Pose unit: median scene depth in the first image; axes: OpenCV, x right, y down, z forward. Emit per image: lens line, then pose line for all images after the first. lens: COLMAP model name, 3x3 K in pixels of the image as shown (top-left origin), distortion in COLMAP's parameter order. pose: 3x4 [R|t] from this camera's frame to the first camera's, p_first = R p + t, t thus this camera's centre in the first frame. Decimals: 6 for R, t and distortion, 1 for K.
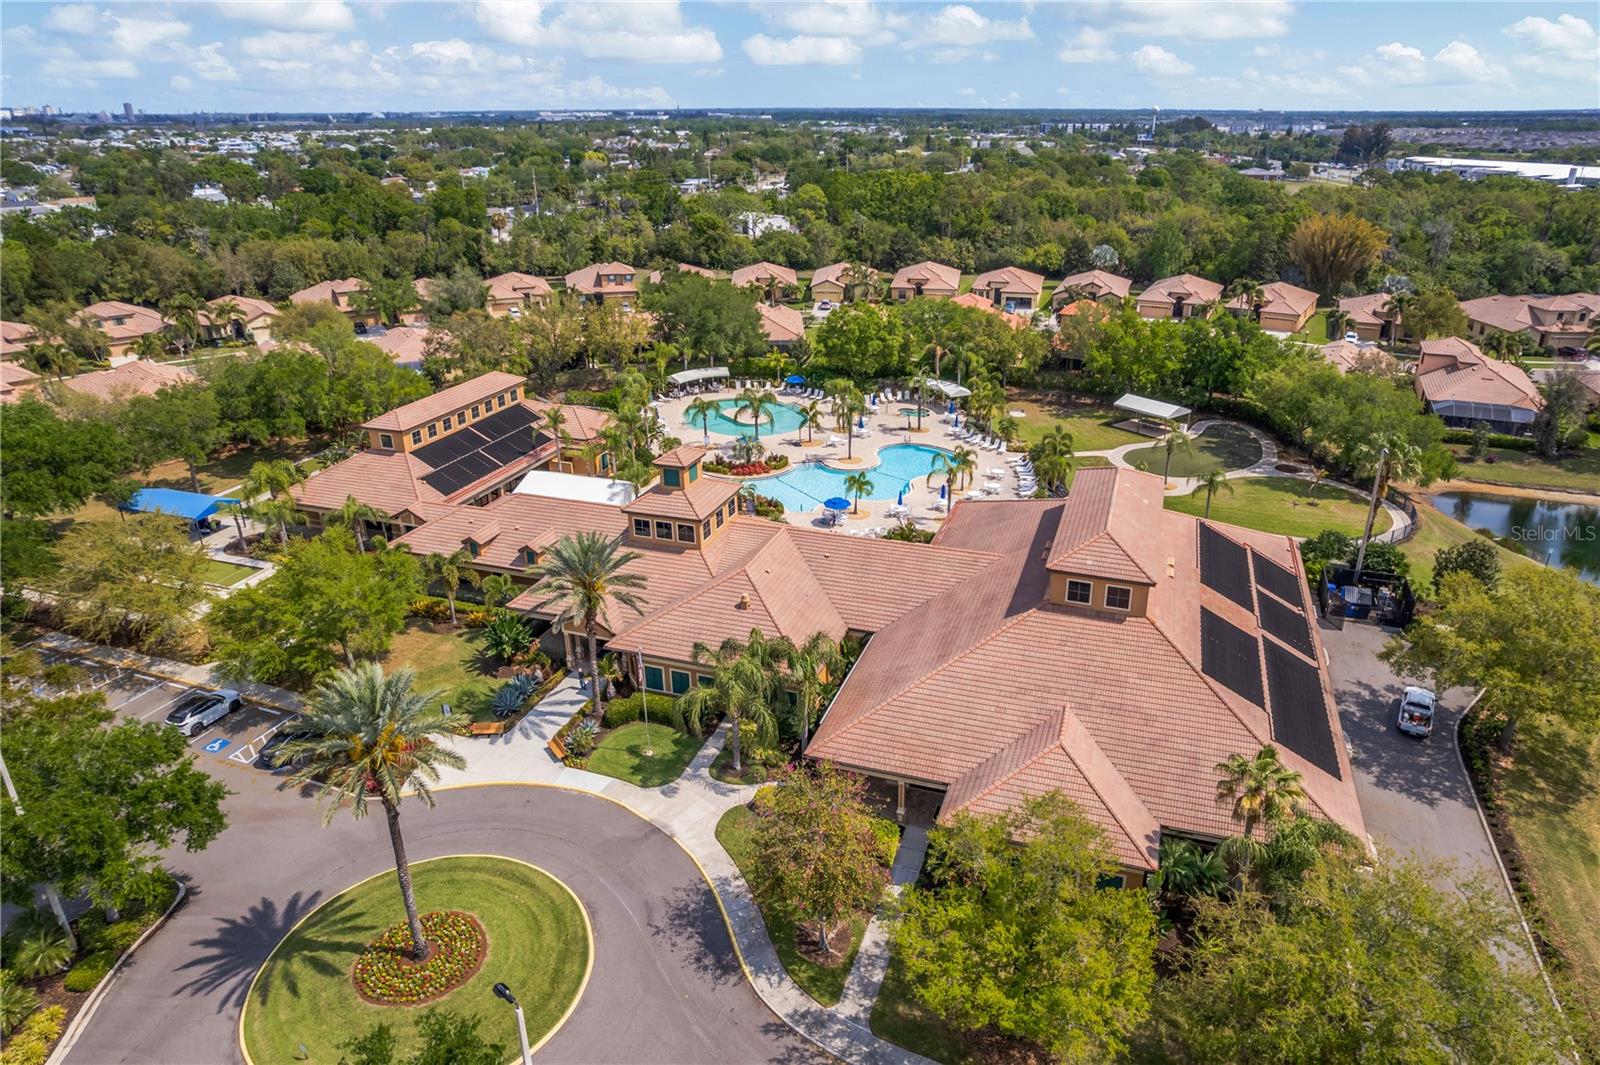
lens RADIAL K [[1008.2, 0, 819.1], [0, 1008.2, 538.2], [0, 0, 1]] dist [-0.060701, 0.052871]
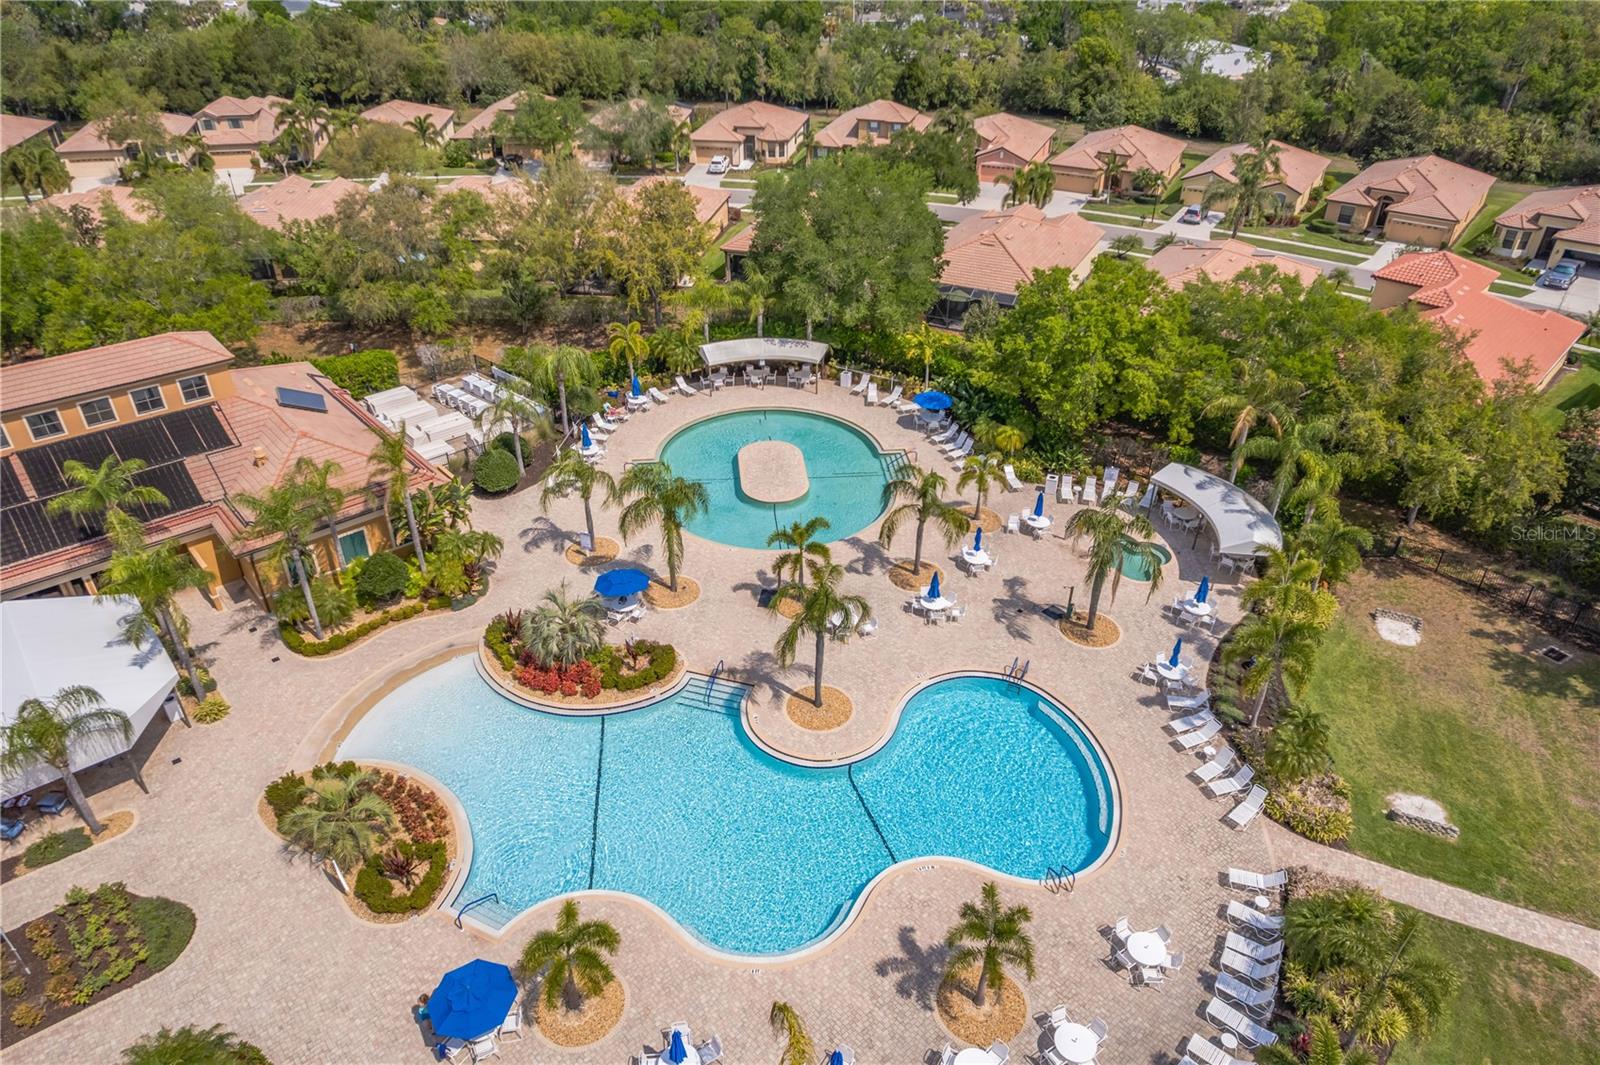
lens RADIAL K [[1032.2, 0, 805.8], [0, 1032.2, 499.7], [0, 0, 1]] dist [-0.062608, 0.059780]
pose [[0.872670, 0.254752, -0.416591, 0.162534], [-0.203581, 0.965257, 0.163812, -0.207302], [0.443849, -0.058144, 0.894213, 0.607595]]
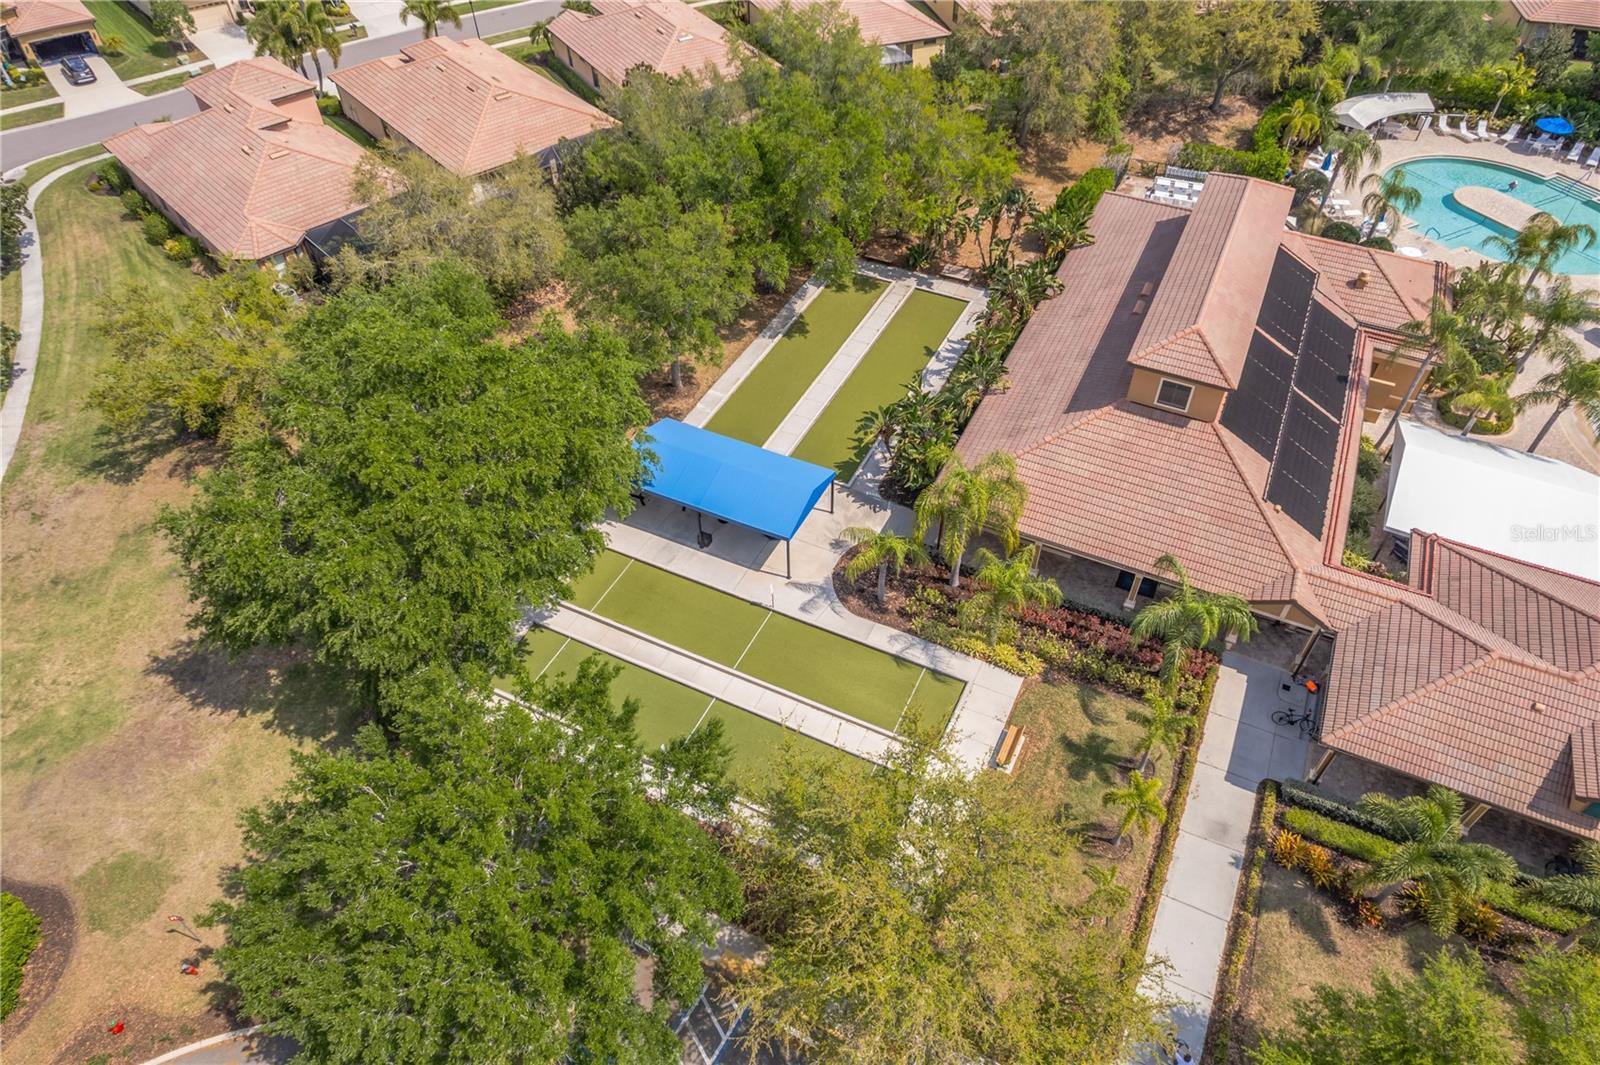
lens RADIAL K [[1008.2, 0, 819.1], [0, 1008.2, 538.2], [0, 0, 1]] dist [-0.060701, 0.052871]
pose [[0.993331, 0.082940, -0.080096, -0.428854], [-0.045648, 0.920794, 0.387369, -0.162064], [0.105881, -0.381130, 0.918439, 0.400509]]
